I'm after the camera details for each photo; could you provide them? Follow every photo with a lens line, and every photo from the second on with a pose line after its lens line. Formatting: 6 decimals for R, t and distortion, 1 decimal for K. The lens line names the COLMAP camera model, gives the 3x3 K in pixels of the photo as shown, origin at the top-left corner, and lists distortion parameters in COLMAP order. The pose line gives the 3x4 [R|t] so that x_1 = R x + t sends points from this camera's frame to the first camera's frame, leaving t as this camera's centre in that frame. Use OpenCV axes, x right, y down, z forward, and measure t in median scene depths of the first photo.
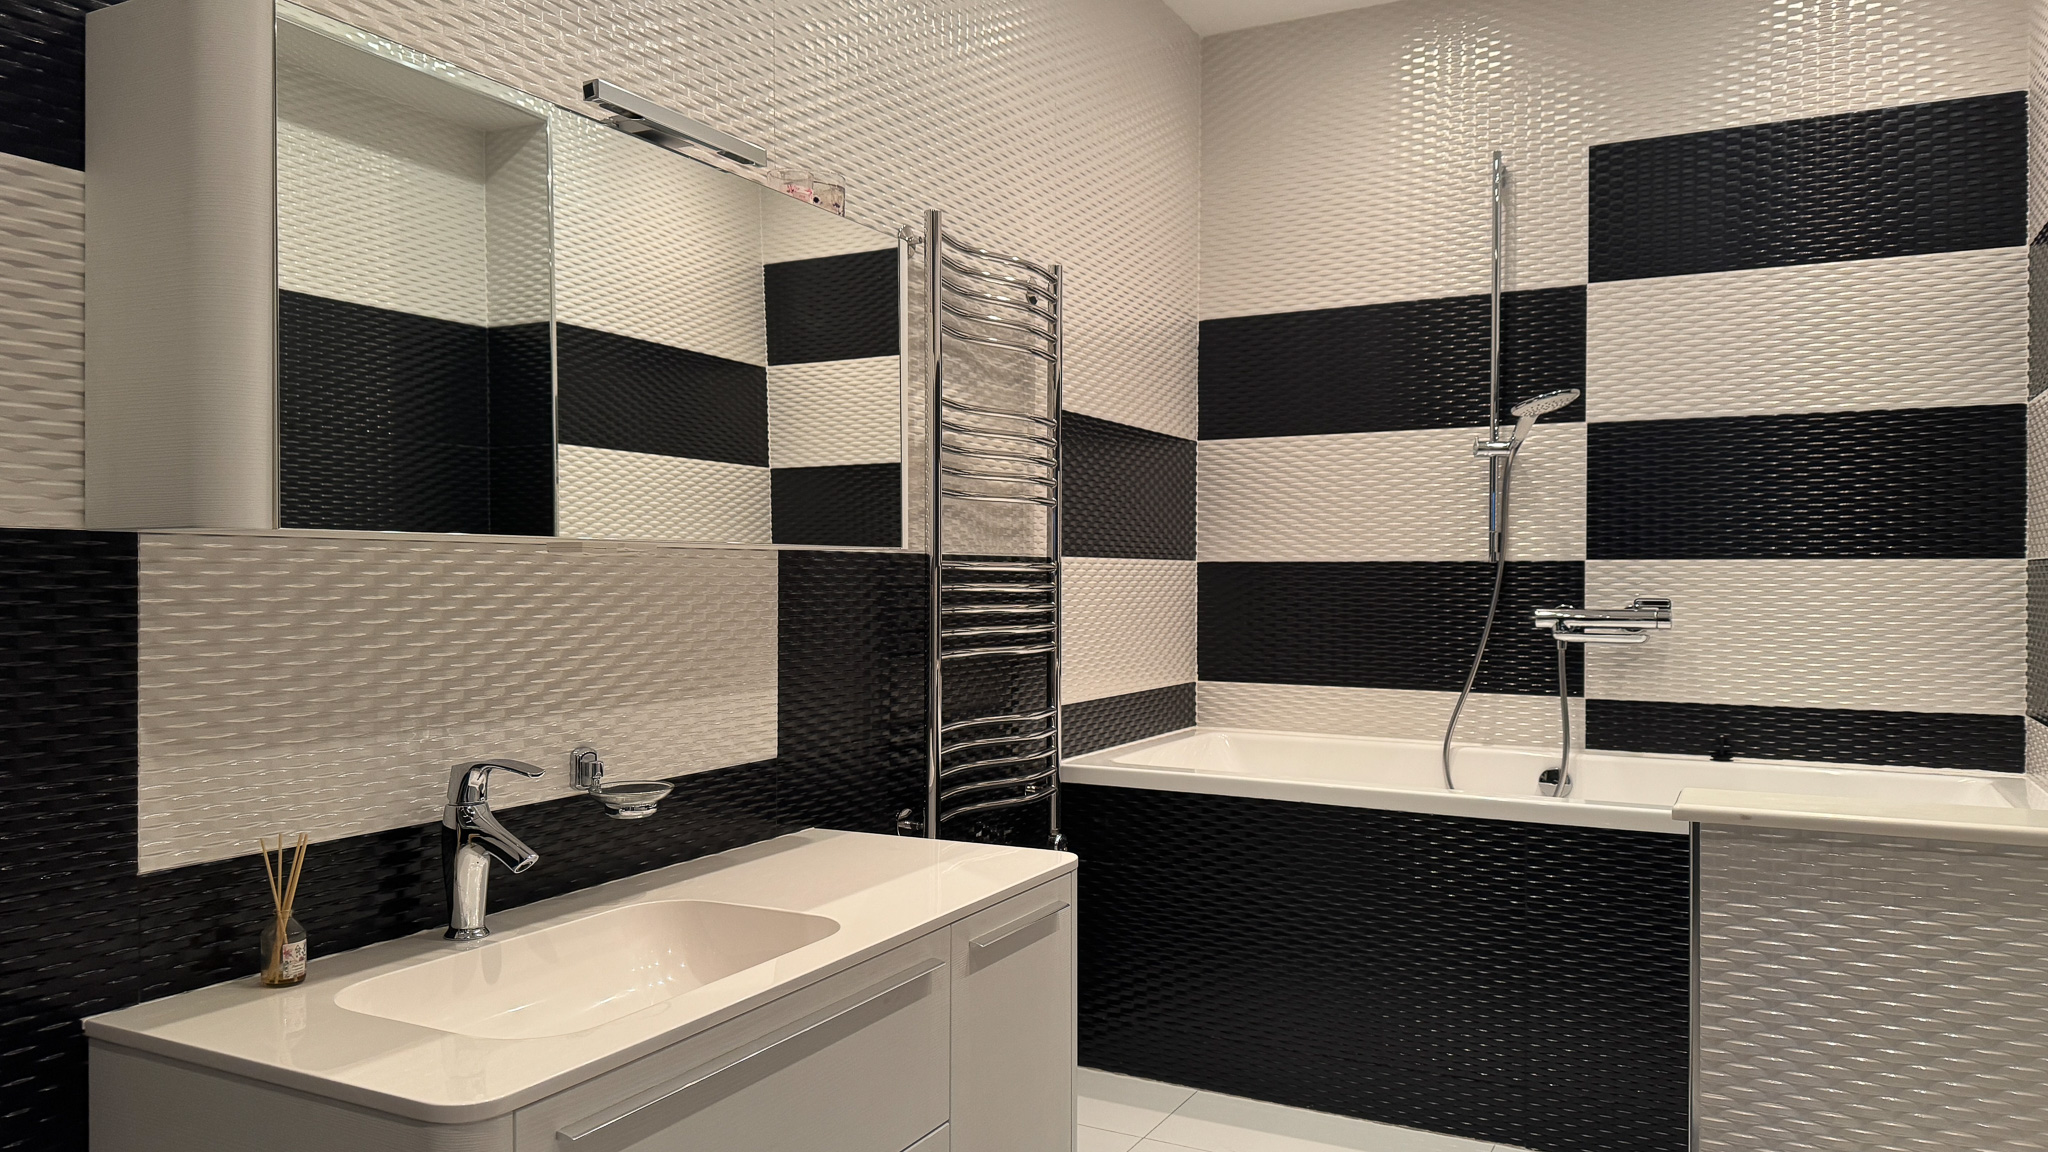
lens RADIAL K [[1380.8, 0, 1028.5], [0, 1380.8, 594.0], [0, 0, 1]] dist [-0.008808, -0.004532]
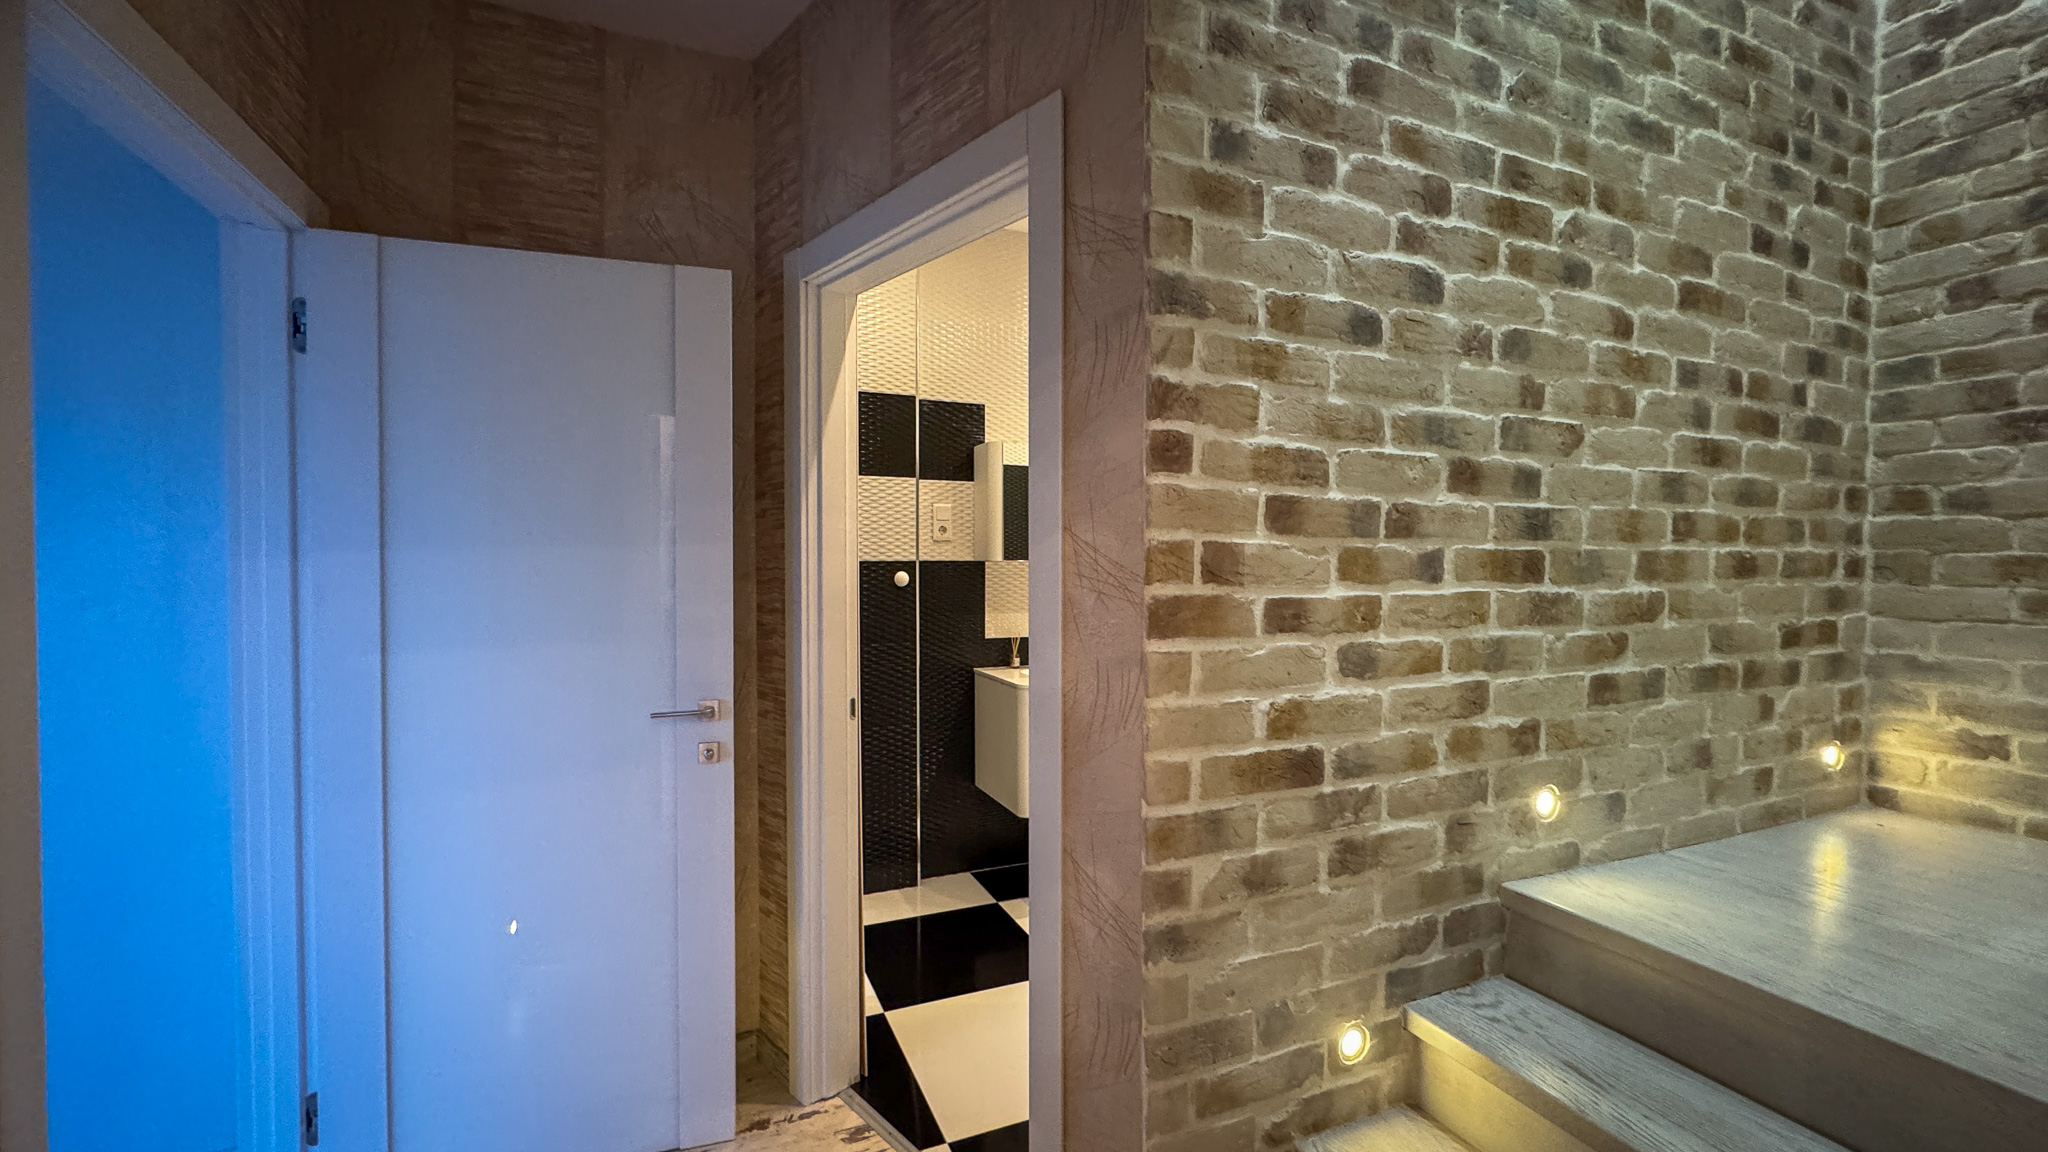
lens RADIAL K [[820.5, 0, 1024.0], [0, 820.5, 576.0], [0, 0, 1]] dist [-0.008732, 0.000649]
pose [[0.757295, 0.004385, -0.653058, 0.889744], [-0.005281, 0.999986, 0.000591, 0.000966], [0.653052, 0.003002, 0.757307, -0.700313]]
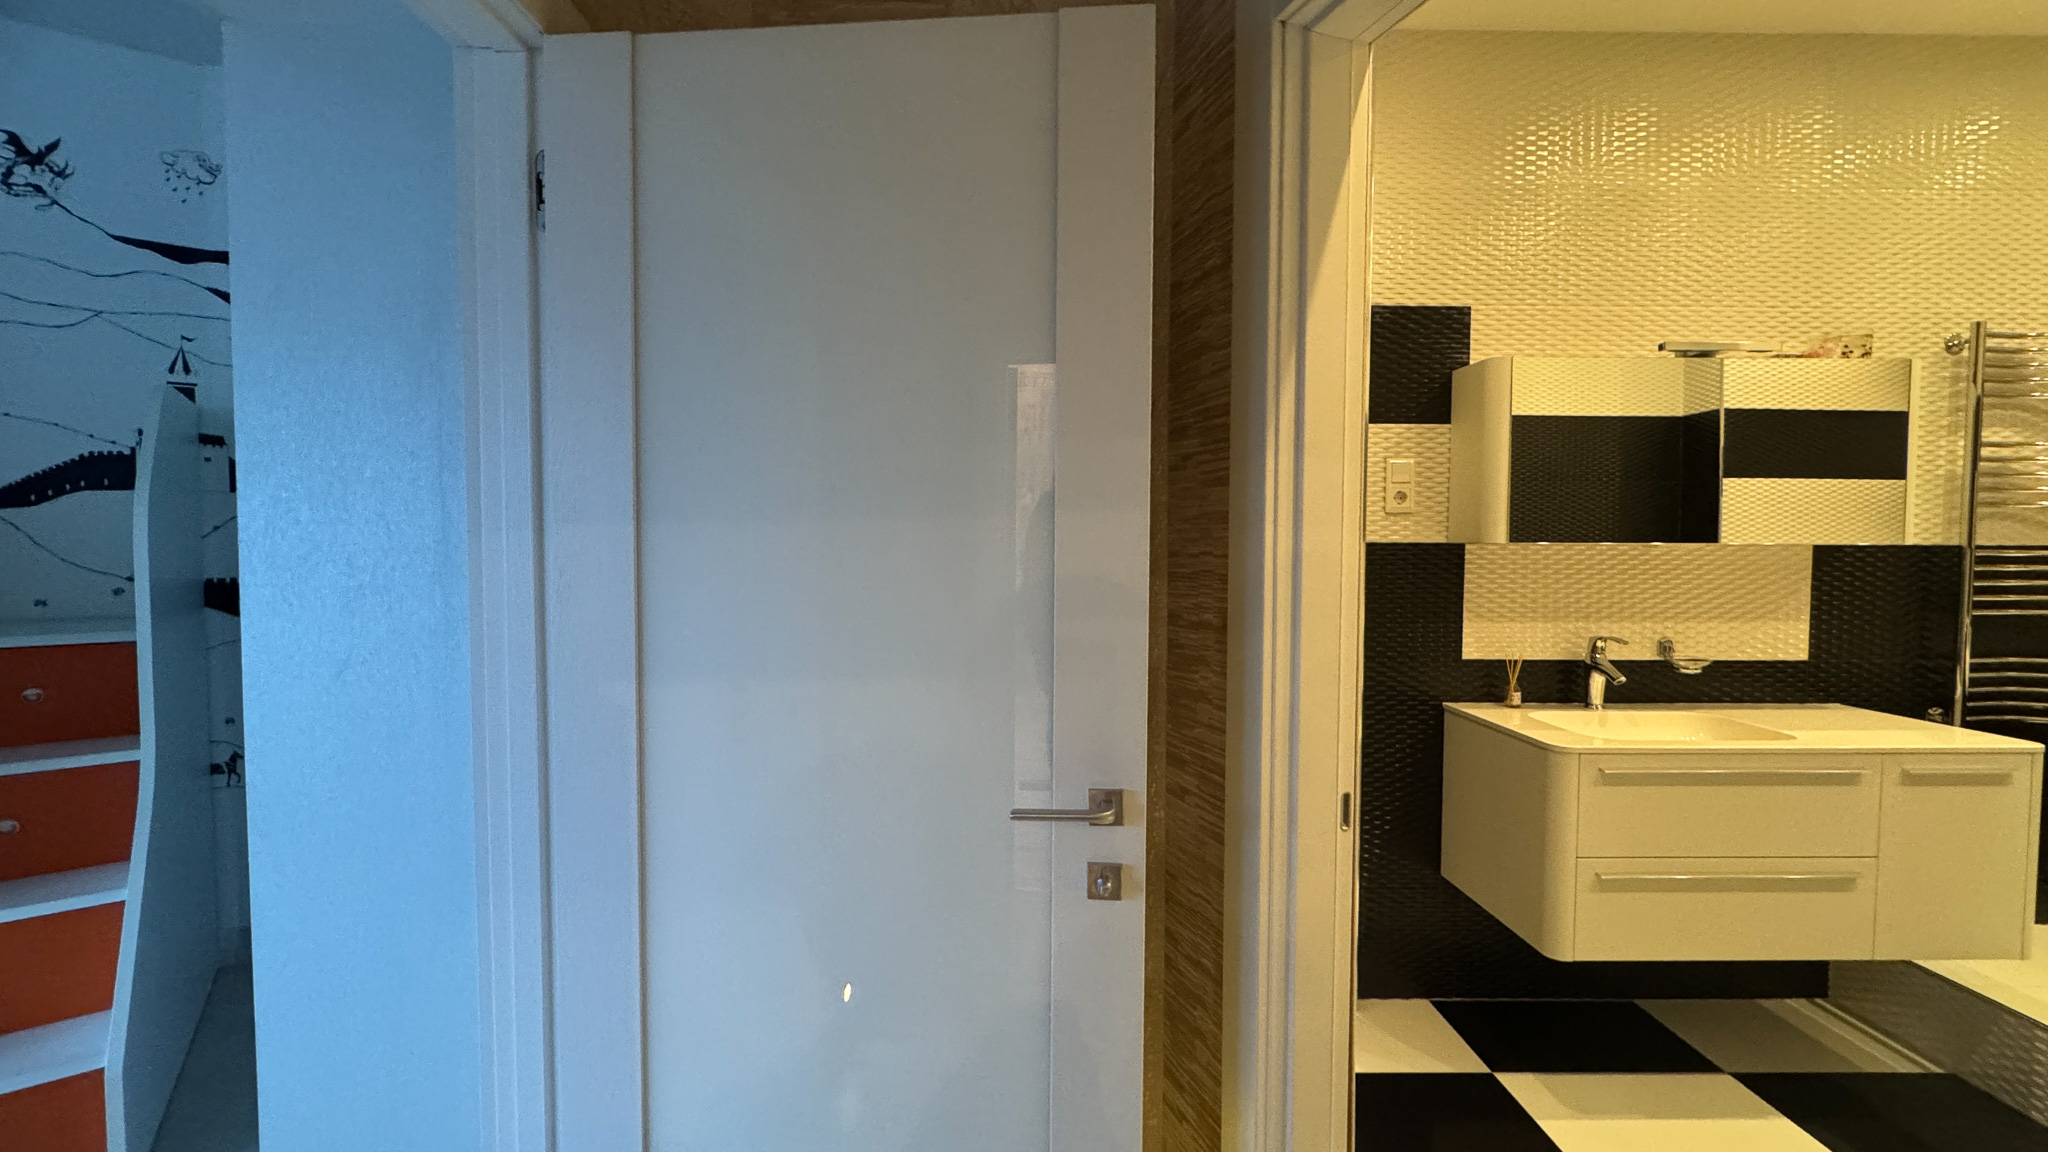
lens RADIAL K [[820.5, 0, 1024.0], [0, 820.5, 576.0], [0, 0, 1]] dist [-0.008732, 0.000649]
pose [[0.442404, 0.032193, -0.896238, 0.389077], [-0.015905, 0.999480, 0.028051, -0.006350], [0.896675, 0.001845, 0.442686, -0.479748]]
